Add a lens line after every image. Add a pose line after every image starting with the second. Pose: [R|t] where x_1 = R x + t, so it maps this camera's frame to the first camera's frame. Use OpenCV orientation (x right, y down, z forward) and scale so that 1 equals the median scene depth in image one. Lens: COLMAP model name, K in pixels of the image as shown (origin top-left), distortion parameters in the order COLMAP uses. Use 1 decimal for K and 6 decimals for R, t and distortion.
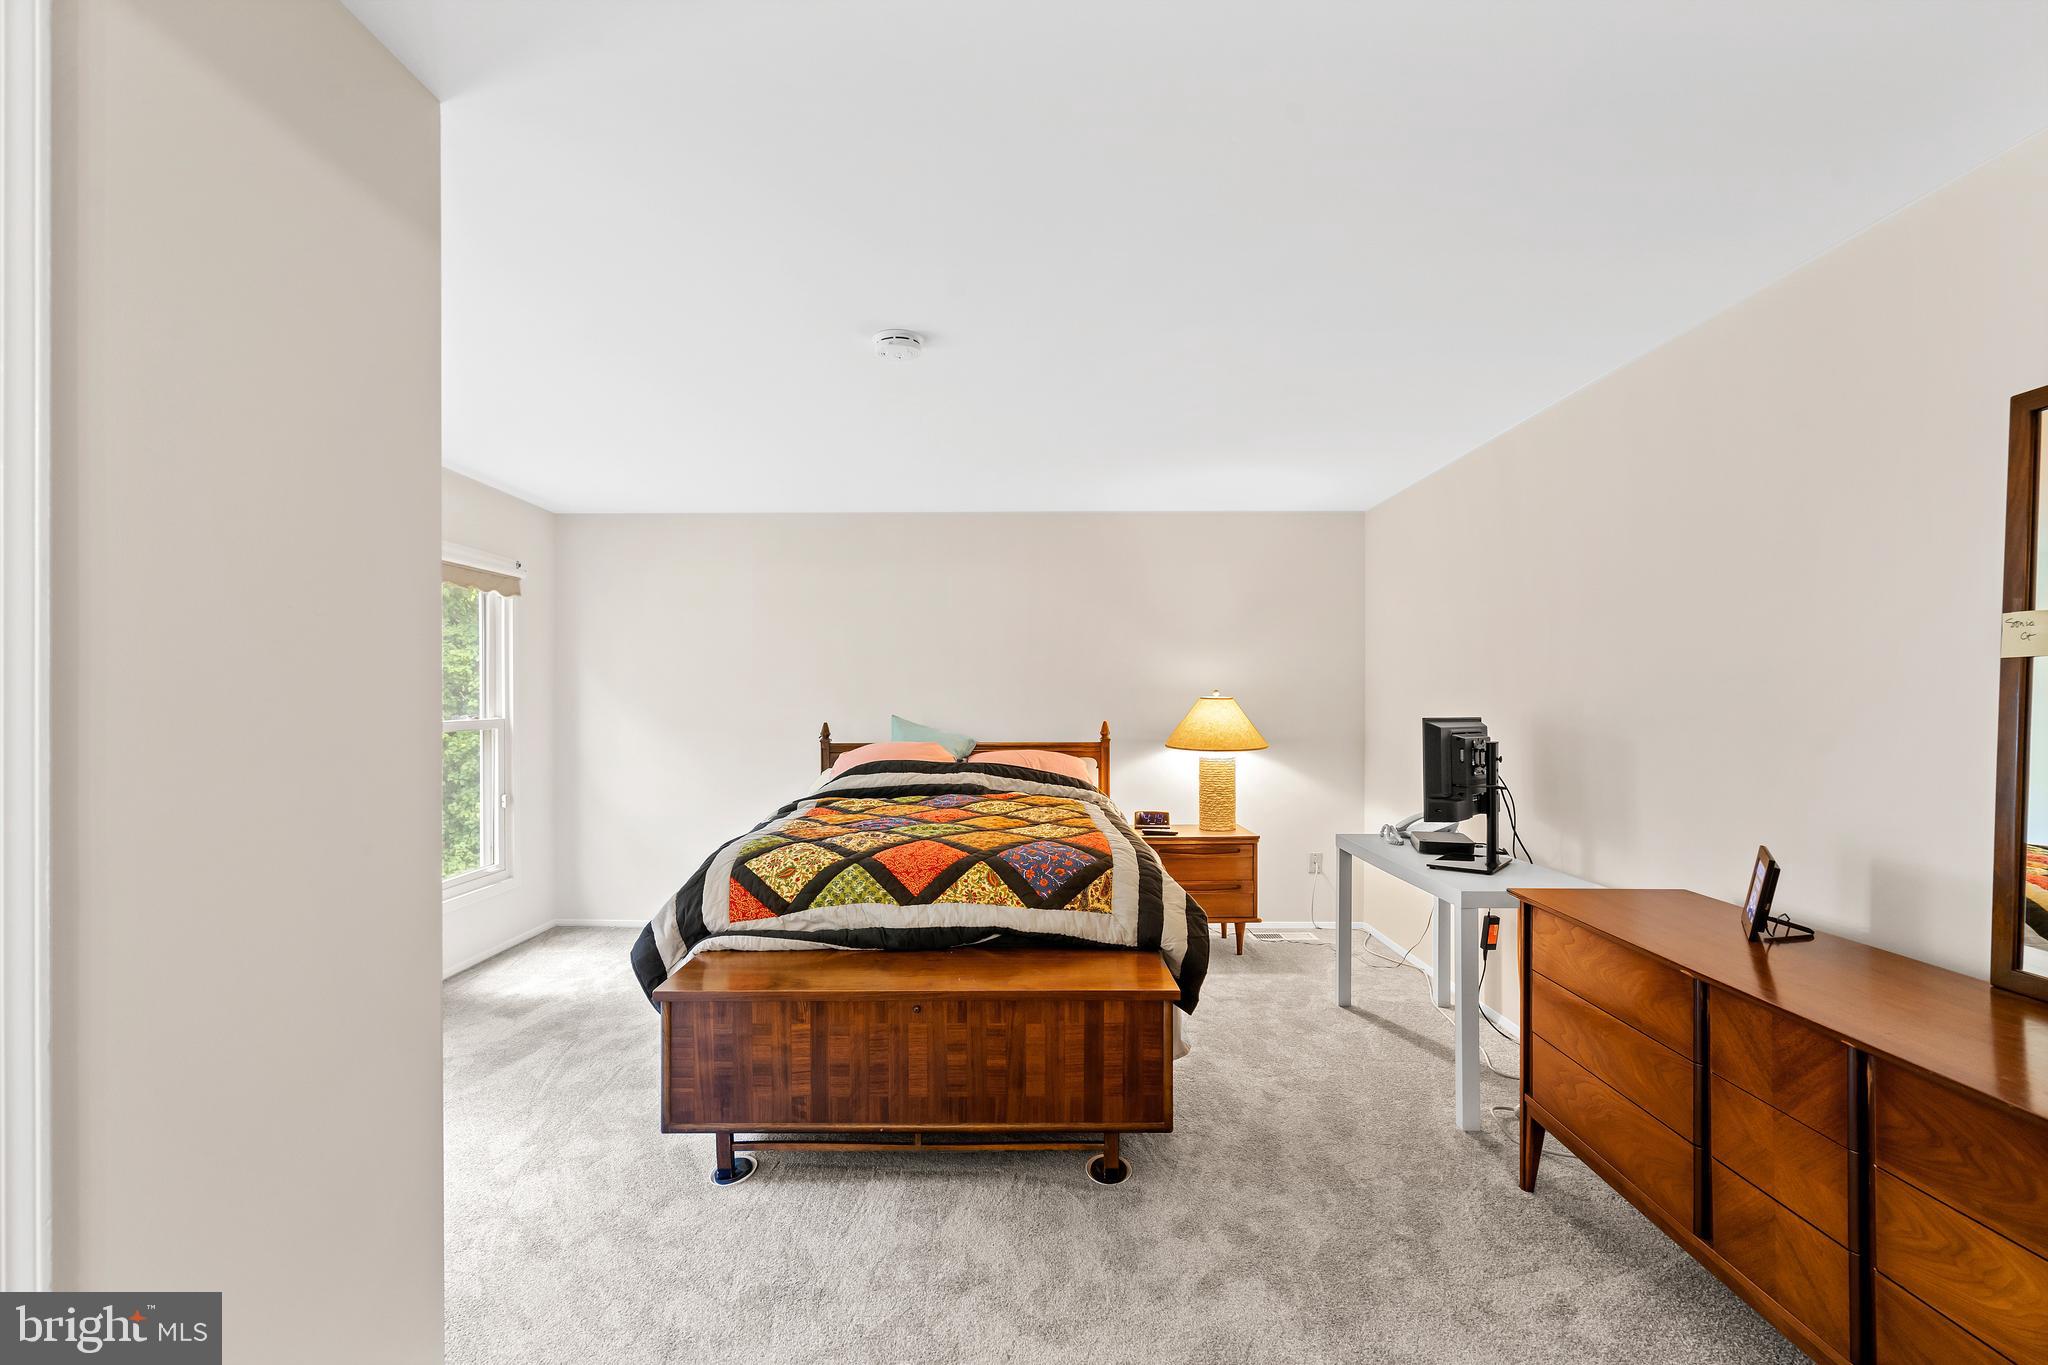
lens RADIAL K [[925.2, 0, 1030.6], [0, 925.2, 687.2], [0, 0, 1]] dist [0.000748, 0.000366]
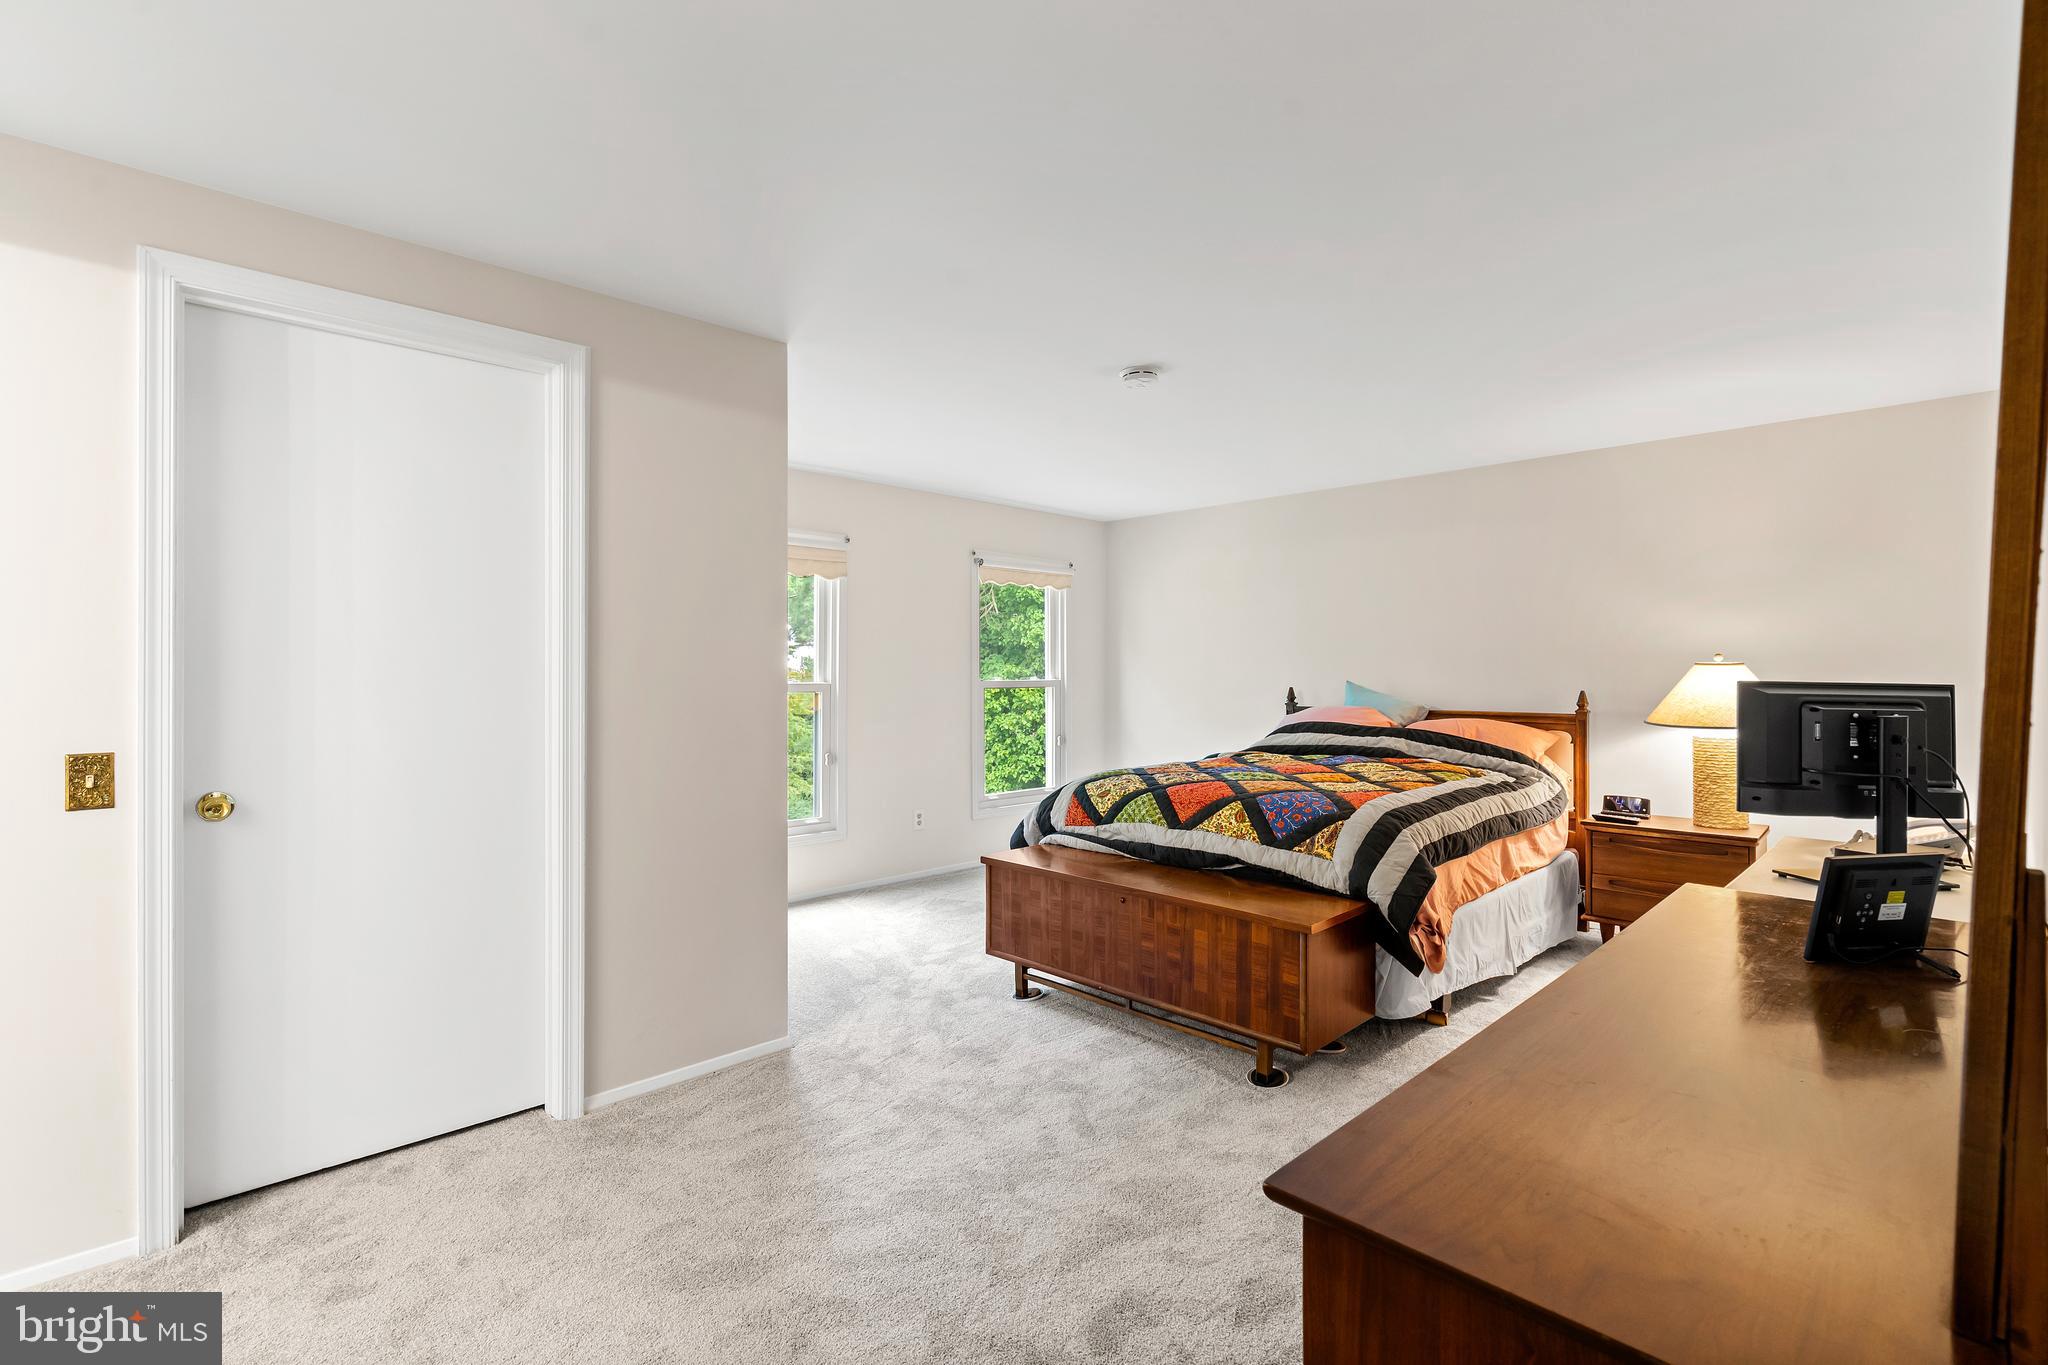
lens RADIAL K [[947.7, 0, 1024.9], [0, 947.7, 656.3], [0, 0, 1]] dist [-0.000391, 0.000115]
pose [[0.700311, -0.009005, -0.713781, 0.621860], [0.003342, 0.999951, -0.009337, 0.019570], [0.713830, 0.004153, 0.700306, -0.013114]]
